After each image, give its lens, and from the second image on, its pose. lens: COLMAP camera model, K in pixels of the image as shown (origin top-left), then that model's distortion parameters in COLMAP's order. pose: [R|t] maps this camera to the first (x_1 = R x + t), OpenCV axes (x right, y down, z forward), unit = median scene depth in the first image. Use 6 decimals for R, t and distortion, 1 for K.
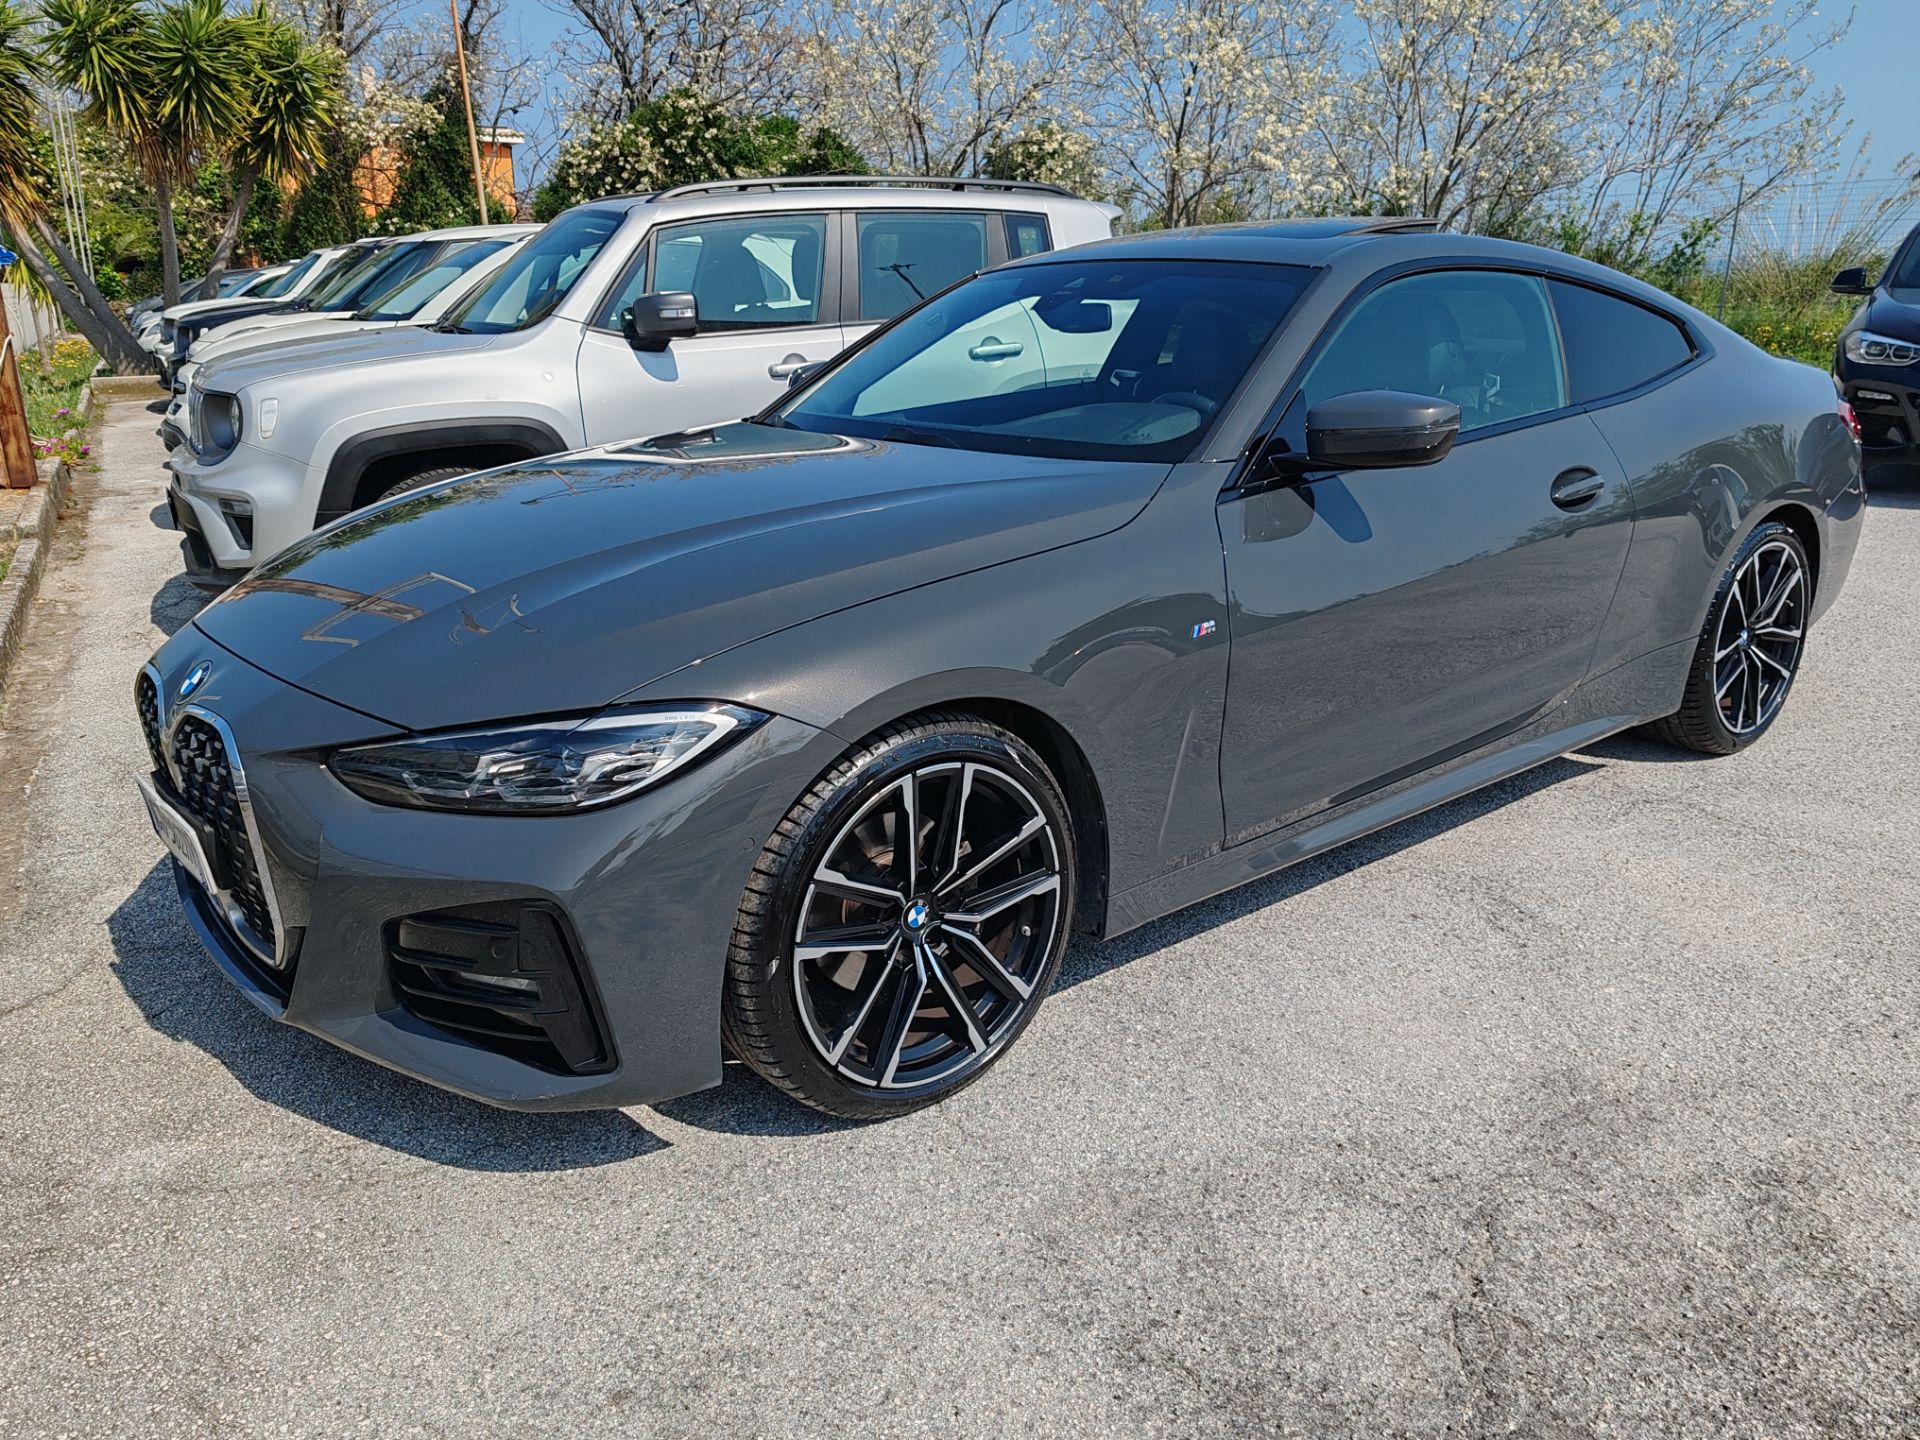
lens RADIAL K [[1489.4, 0, 959.5], [0, 1489.4, 718.8], [0, 0, 1]] dist [0.035056, -0.028677]
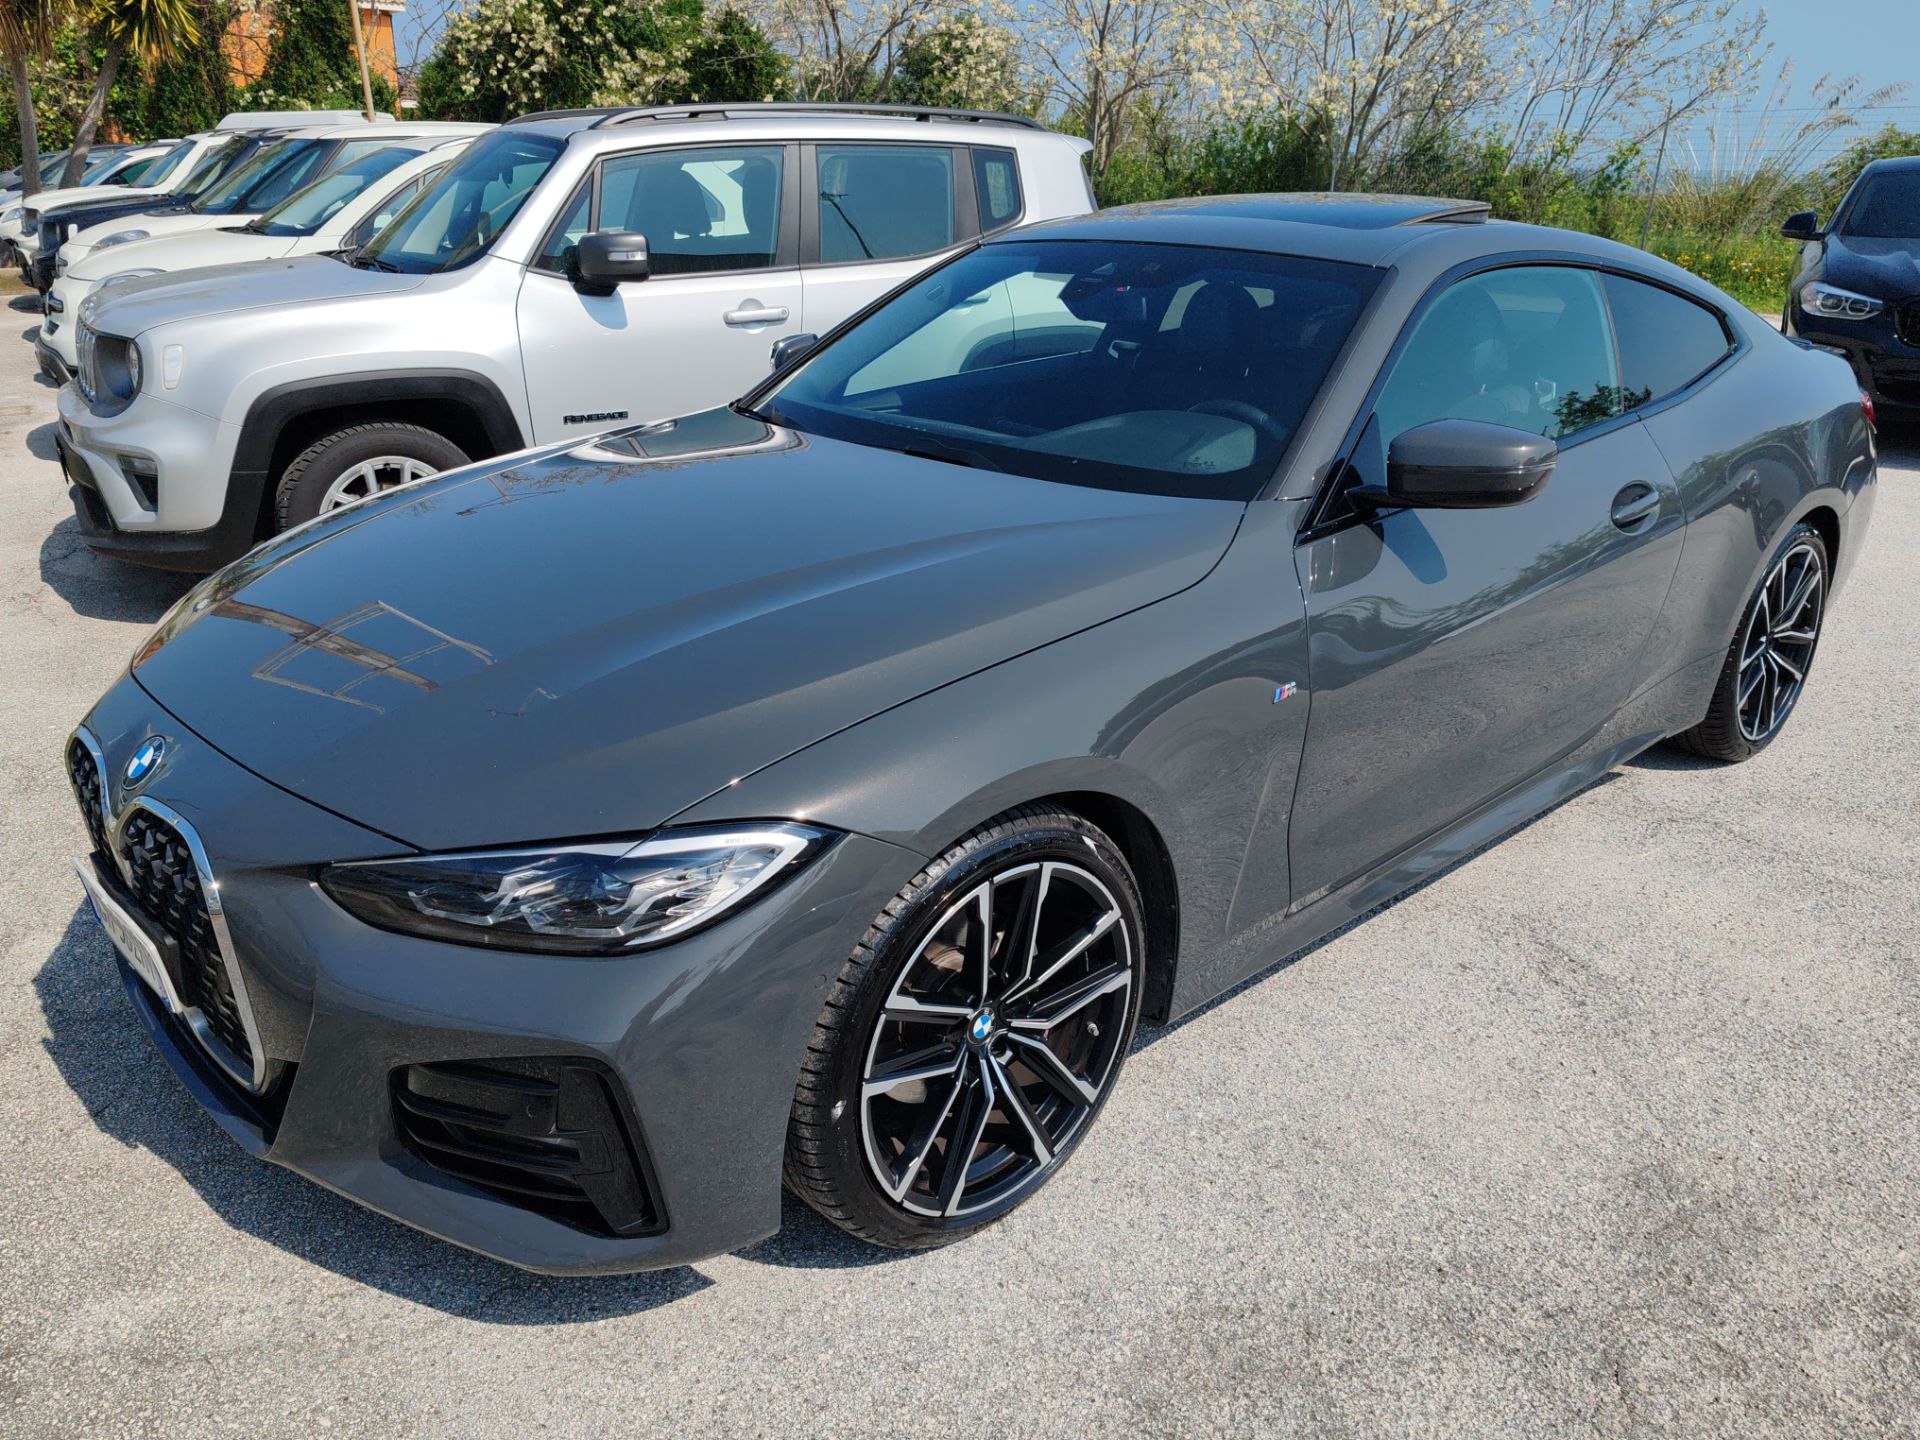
lens RADIAL K [[1489.4, 0, 961.6], [0, 1489.4, 718.9], [0, 0, 1]] dist [0.035056, -0.028677]
pose [[0.997664, 0.002604, 0.068260, -0.081958], [-0.007124, 0.997790, 0.066059, -0.088803], [-0.067938, -0.066391, 0.995478, 0.090912]]
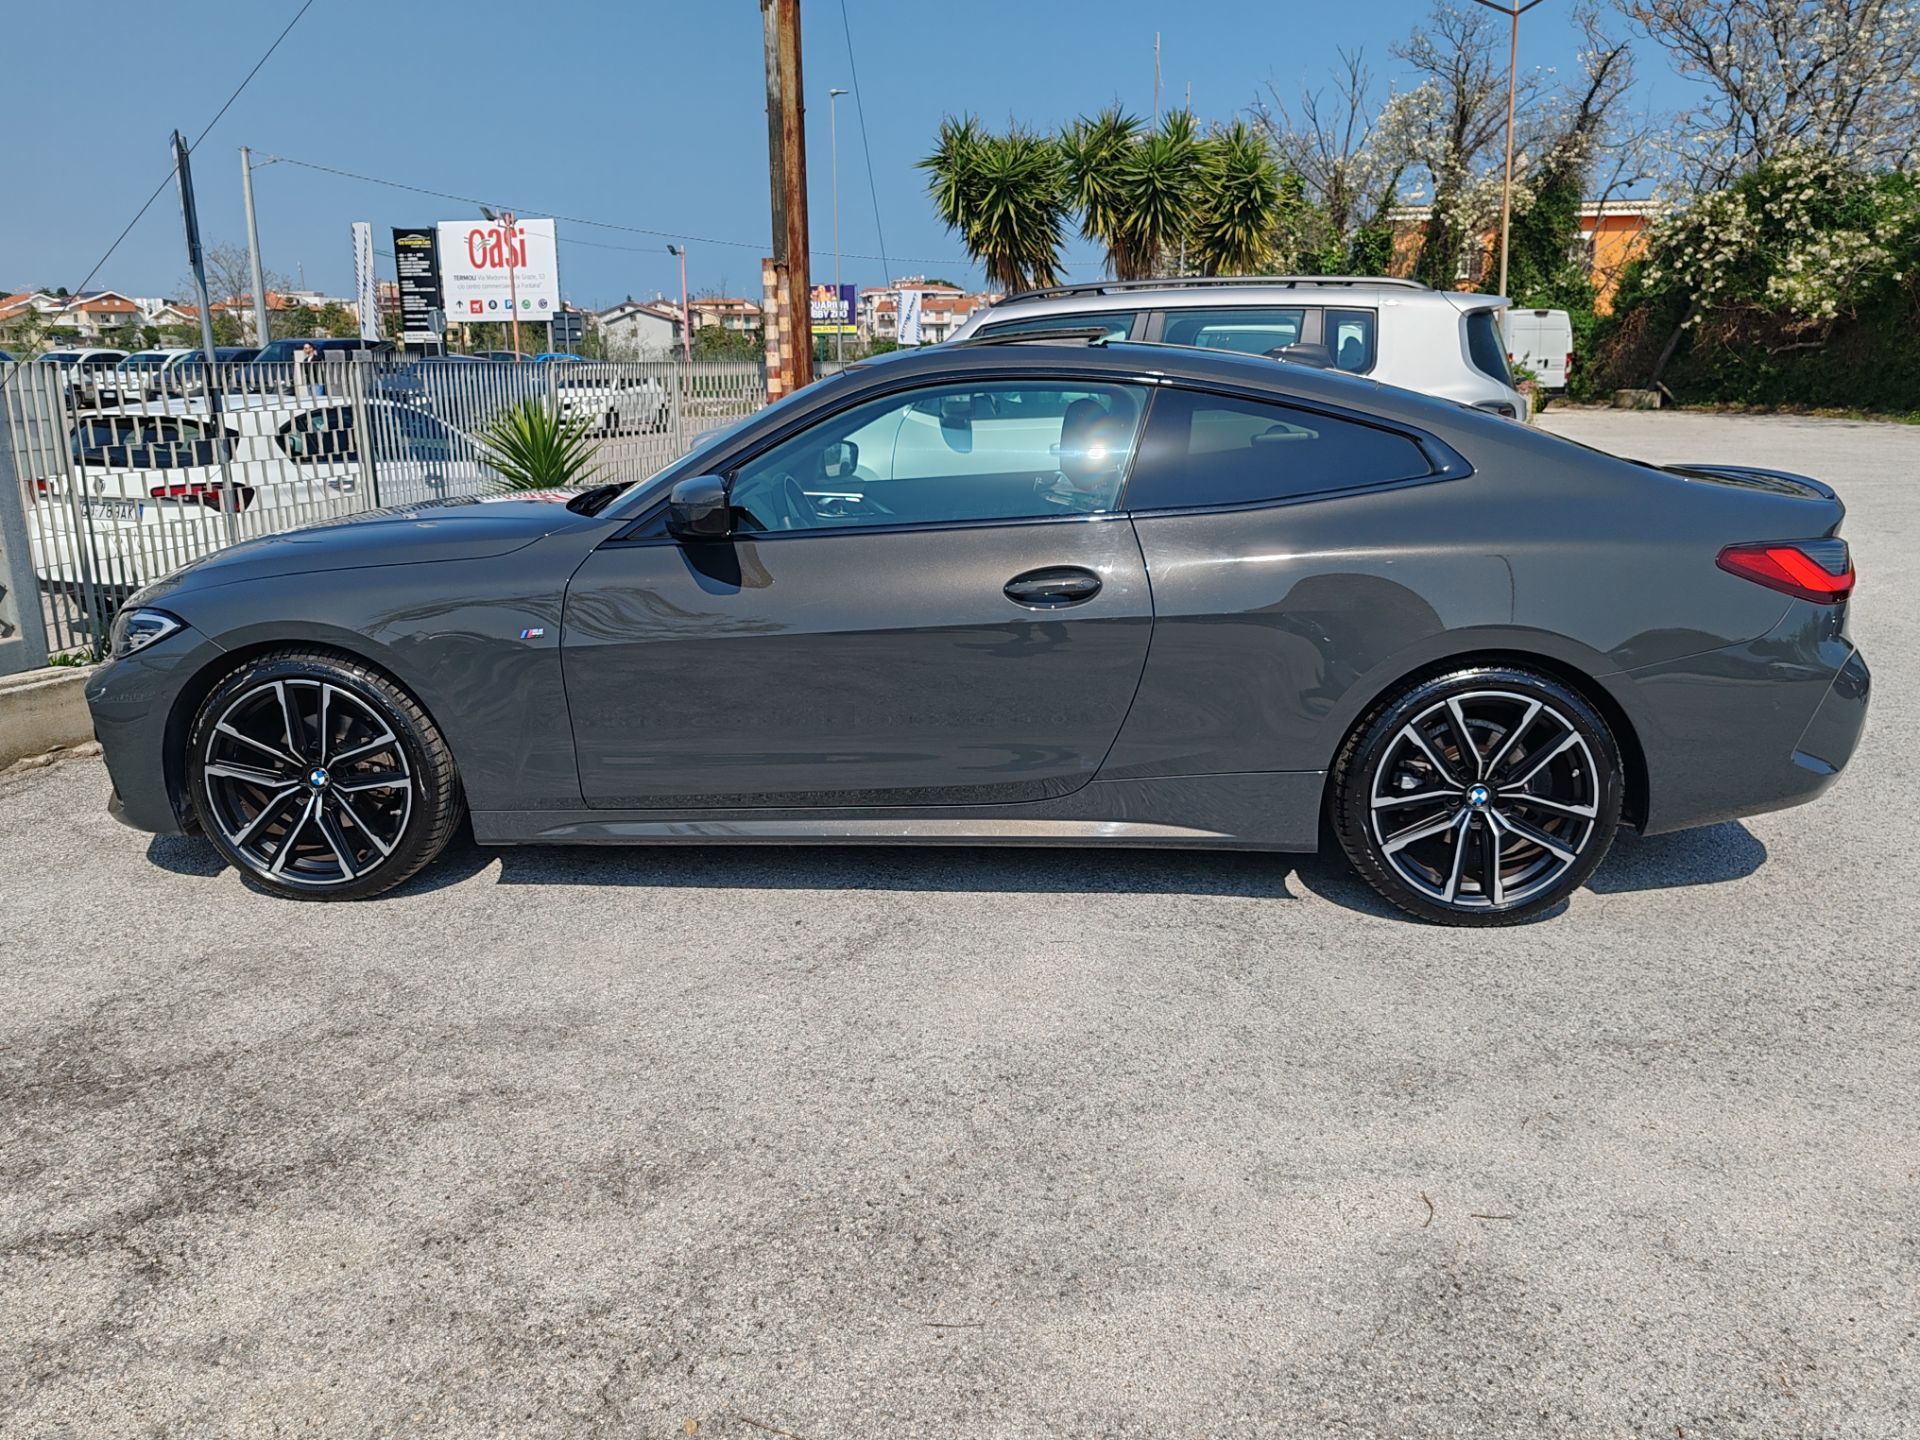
lens RADIAL K [[1489.4, 0, 953.1], [0, 1489.4, 712.4], [0, 0, 1]] dist [0.035056, -0.028677]
pose [[0.729580, 0.164682, -0.663772, 1.198481], [-0.196674, 0.980097, 0.026989, -0.088634], [0.655005, 0.110856, 0.747448, 0.192650]]
